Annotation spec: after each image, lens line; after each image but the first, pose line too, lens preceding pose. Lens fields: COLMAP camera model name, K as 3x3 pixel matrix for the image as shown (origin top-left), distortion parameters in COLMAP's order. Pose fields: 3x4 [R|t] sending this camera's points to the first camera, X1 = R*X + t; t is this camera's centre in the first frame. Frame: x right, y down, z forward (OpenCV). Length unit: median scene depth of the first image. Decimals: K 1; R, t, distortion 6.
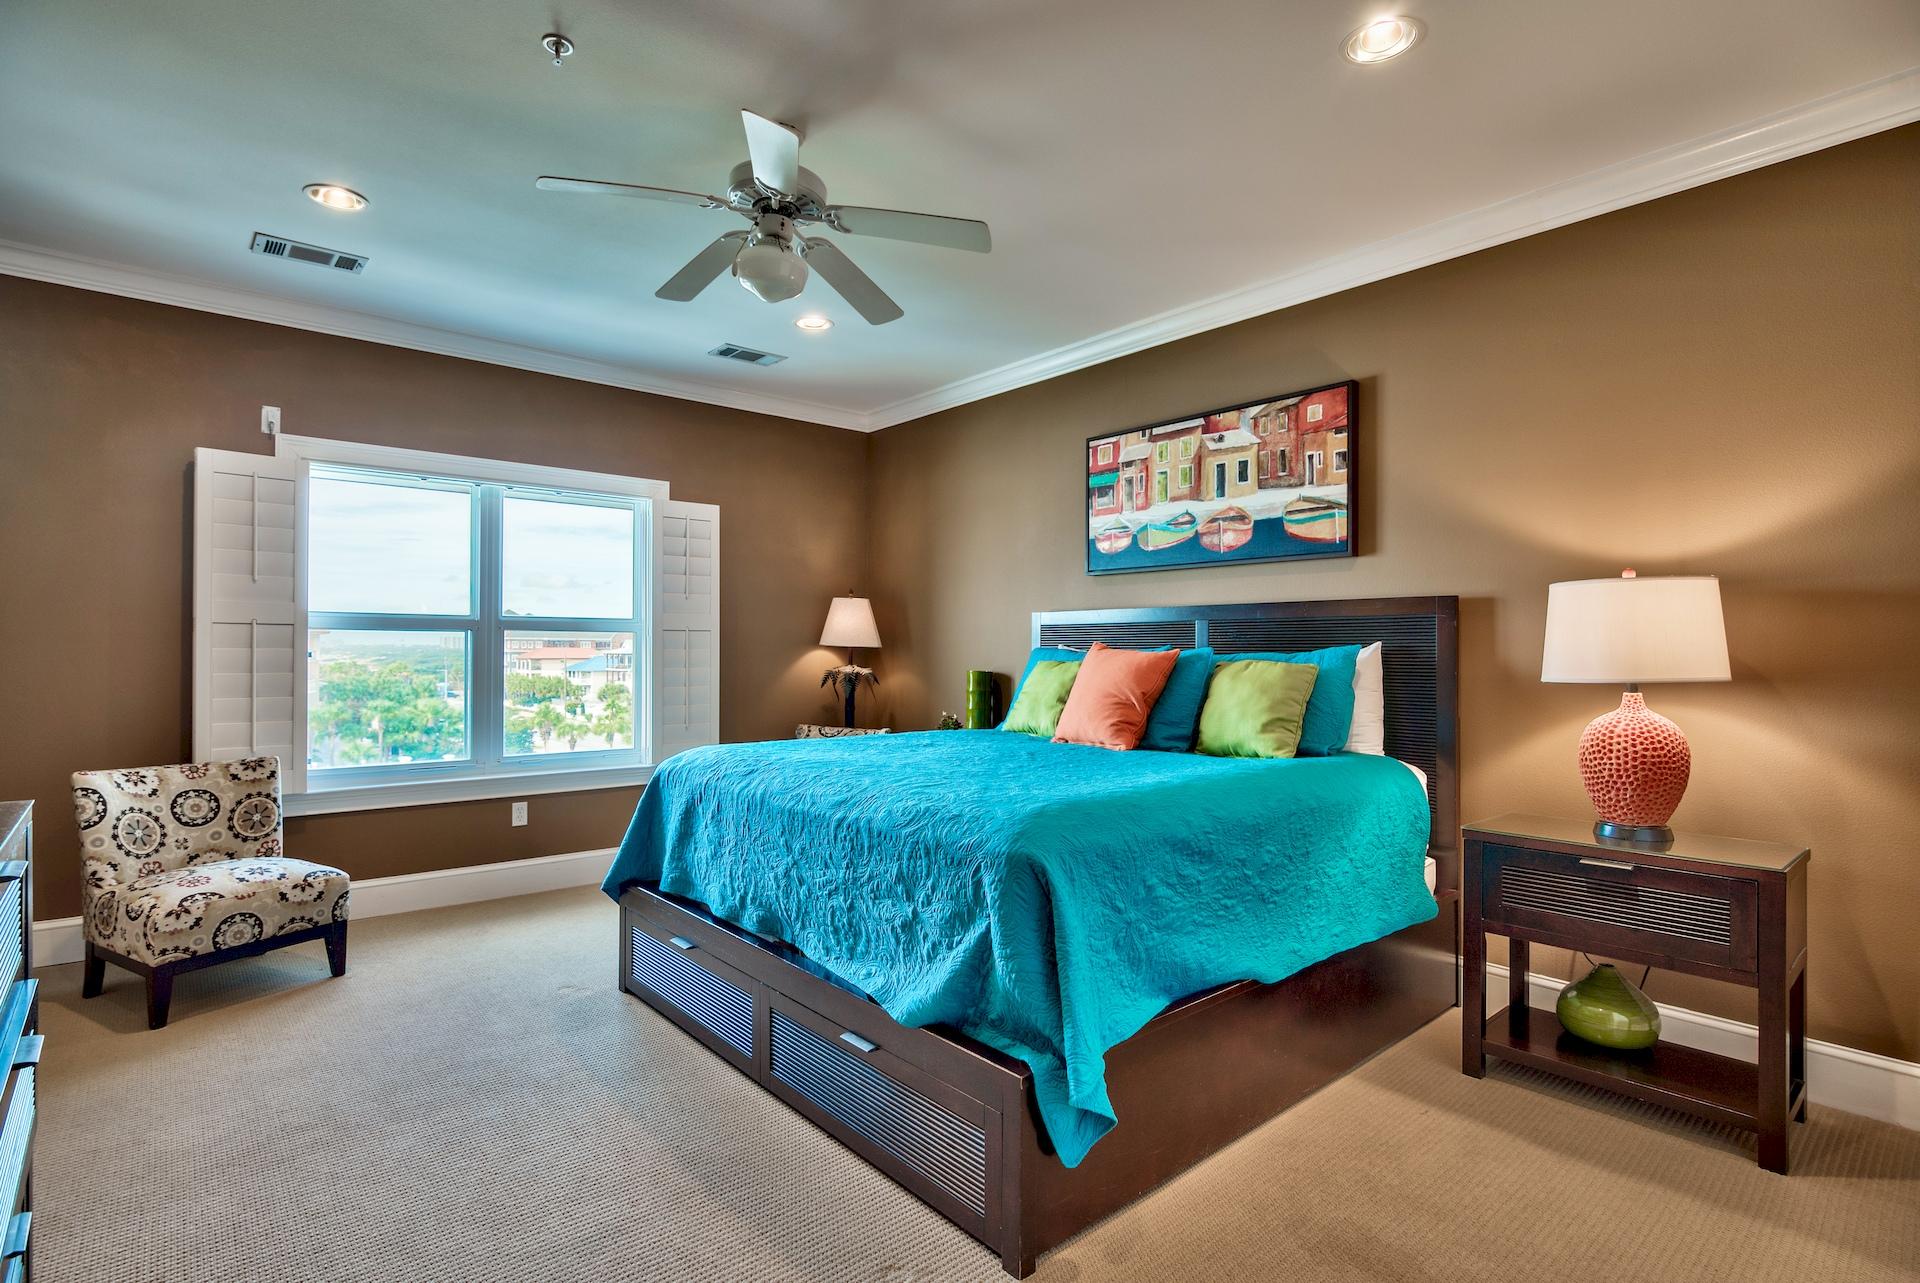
lens RADIAL K [[928.6, 0, 957.9], [0, 928.6, 662.4], [0, 0, 1]] dist [0.000346, 0.000091]
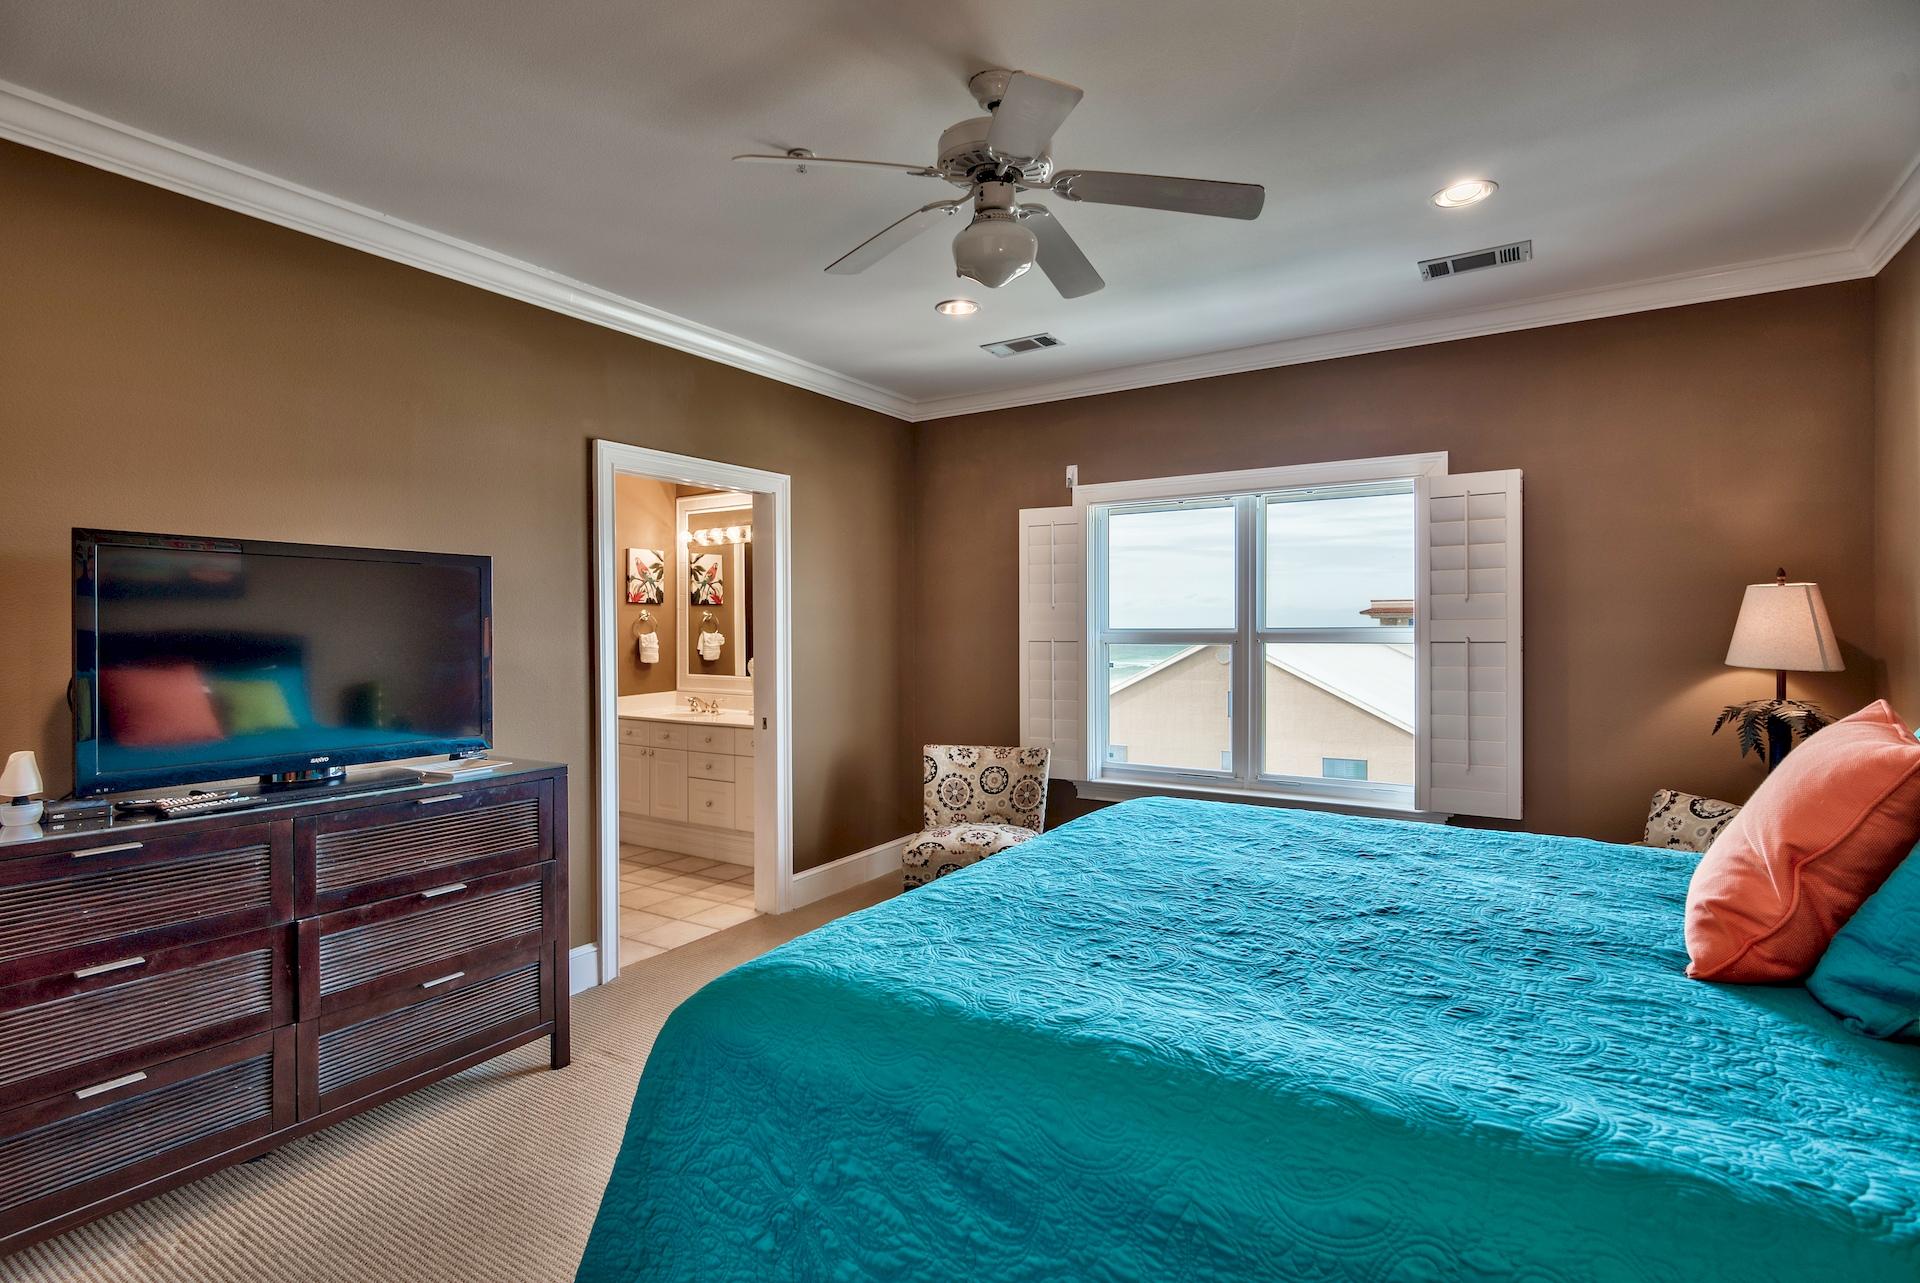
lens RADIAL K [[933.9, 0, 957.9], [0, 933.9, 642.5], [0, 0, 1]] dist [-0.002475, -0.000191]
pose [[0.293823, 0.004264, -0.955850, 0.463076], [-0.009693, 0.999952, 0.001481, -0.045198], [0.955811, 0.008830, 0.293851, 0.556764]]
